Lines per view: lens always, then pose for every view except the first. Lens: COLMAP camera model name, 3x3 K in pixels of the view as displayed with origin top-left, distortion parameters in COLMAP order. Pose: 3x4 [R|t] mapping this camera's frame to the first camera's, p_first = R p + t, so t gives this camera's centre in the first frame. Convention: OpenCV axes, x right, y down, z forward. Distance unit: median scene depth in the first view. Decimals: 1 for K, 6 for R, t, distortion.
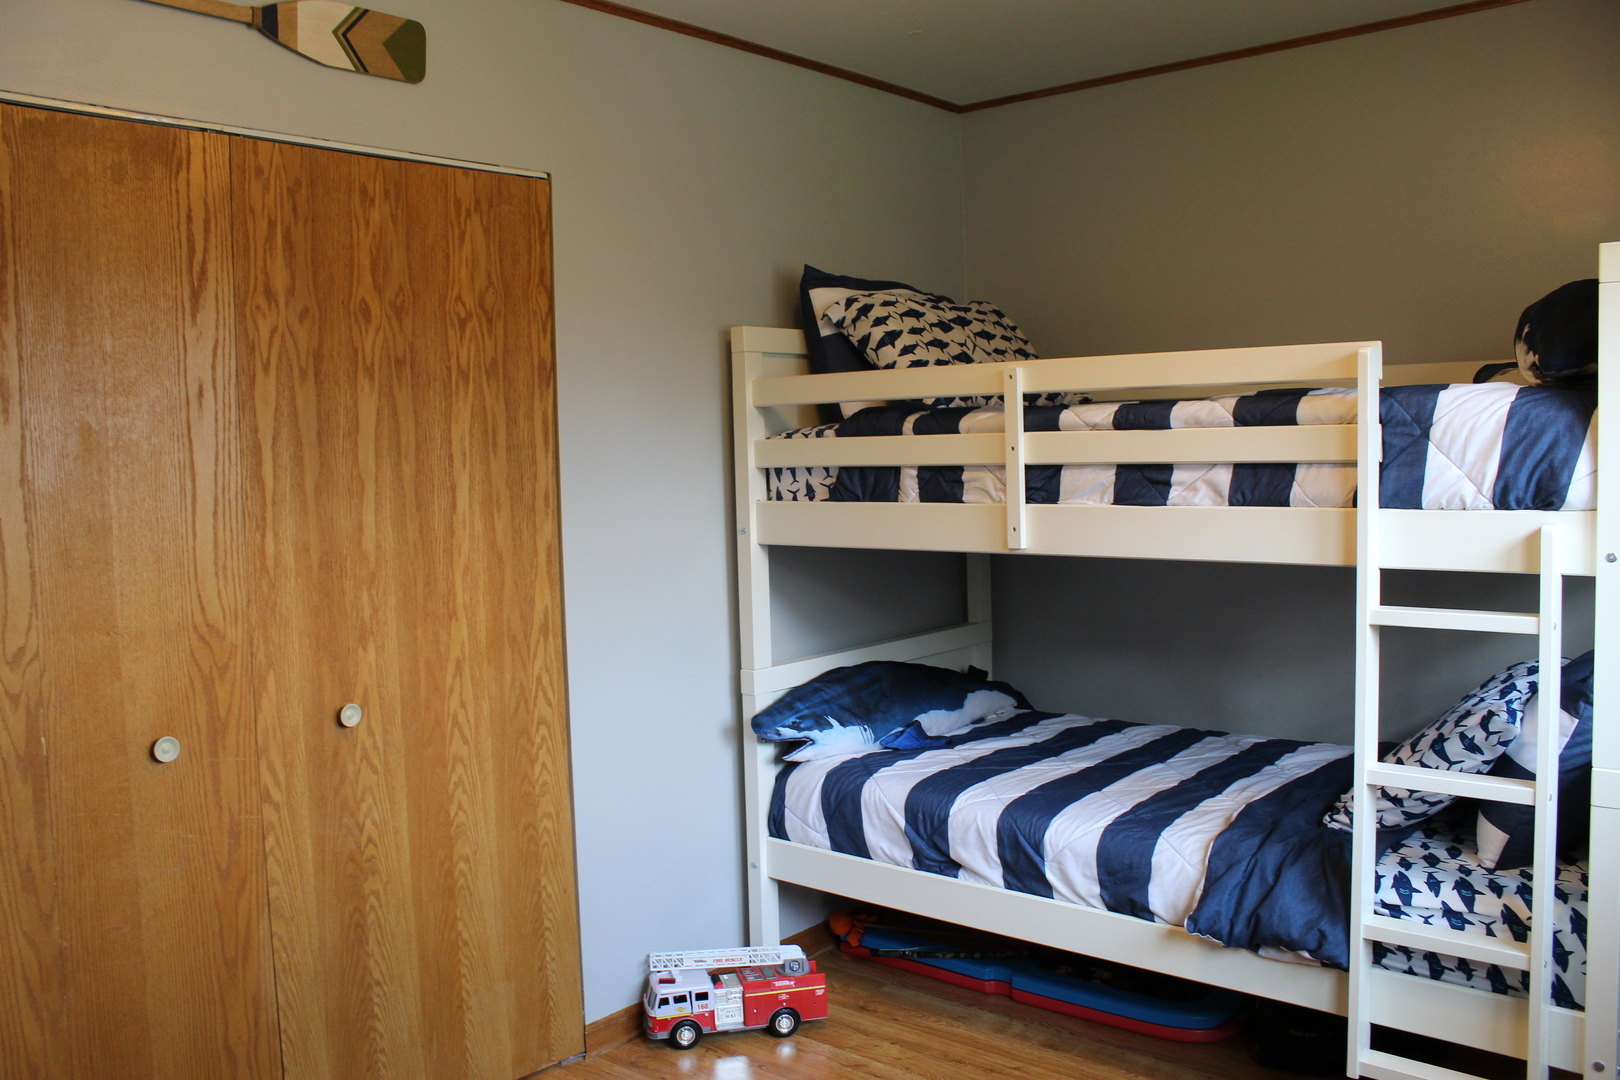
lens RADIAL K [[1351.7, 0, 804.3], [0, 1351.7, 542.1], [0, 0, 1]] dist [-0.163101, 0.144219]
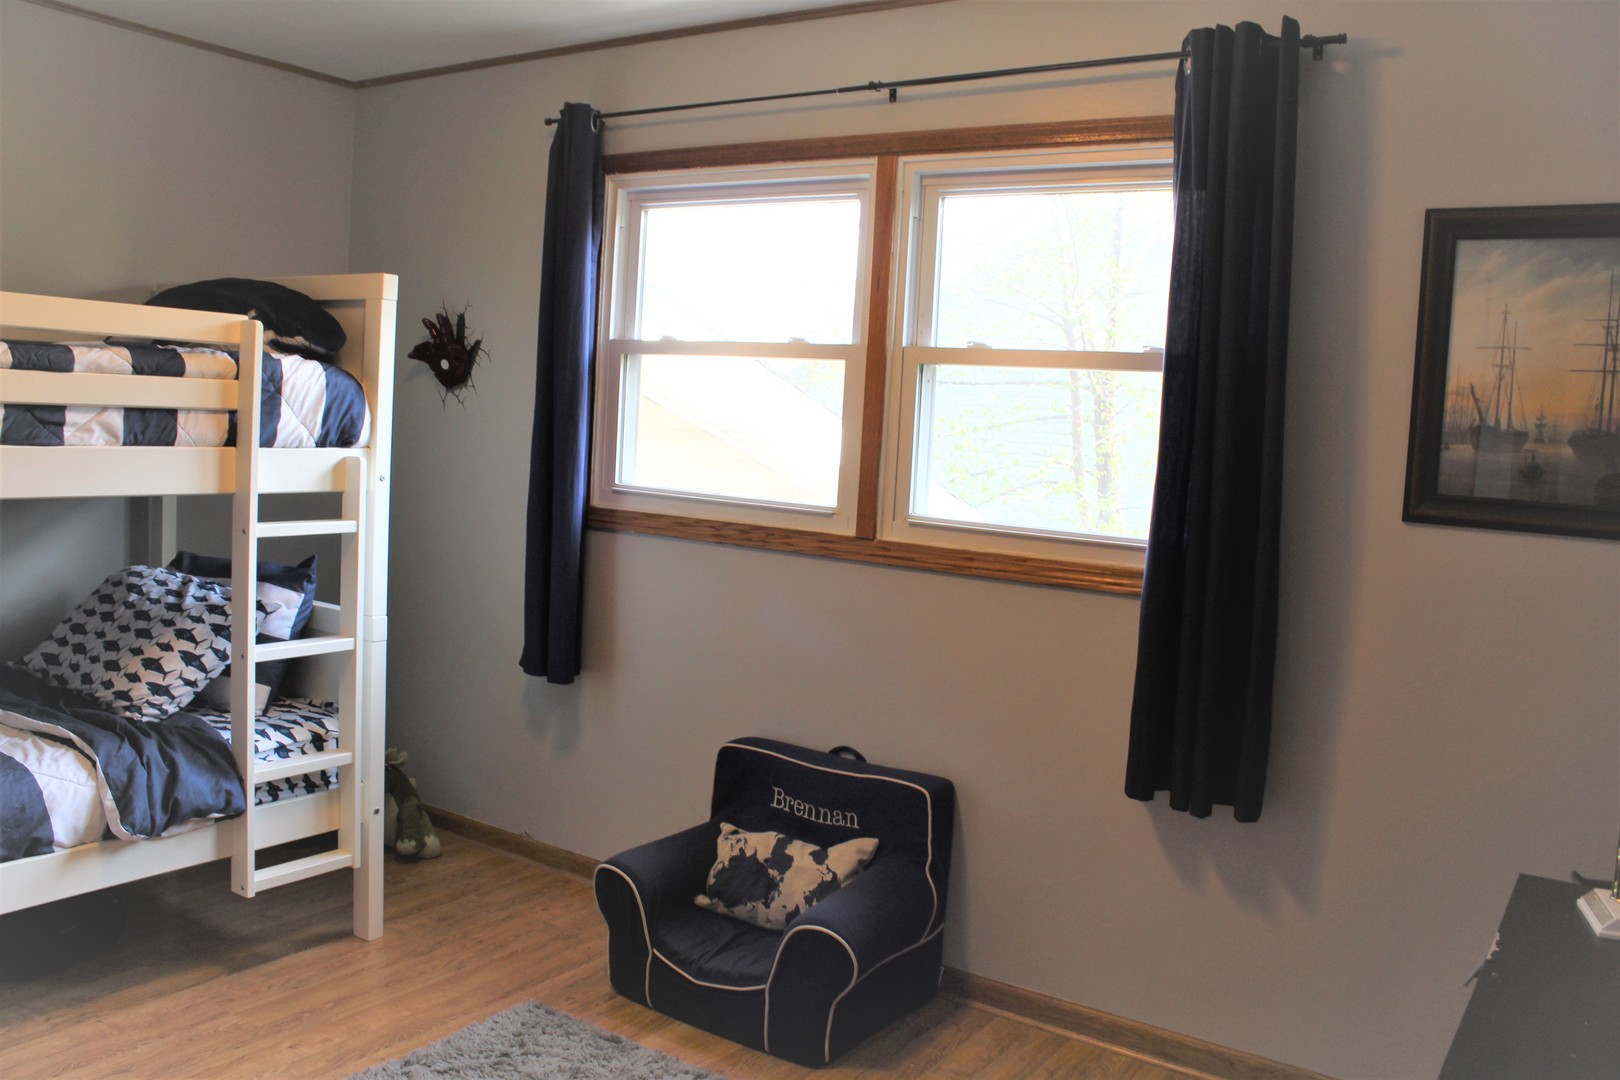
lens RADIAL K [[1351.7, 0, 804.3], [0, 1351.7, 542.1], [0, 0, 1]] dist [-0.163101, 0.144219]
pose [[-0.122096, -0.072497, 0.989867, -0.867100], [0.018836, 0.996980, 0.075342, -0.019283], [-0.992340, 0.027844, -0.120362, 0.594471]]
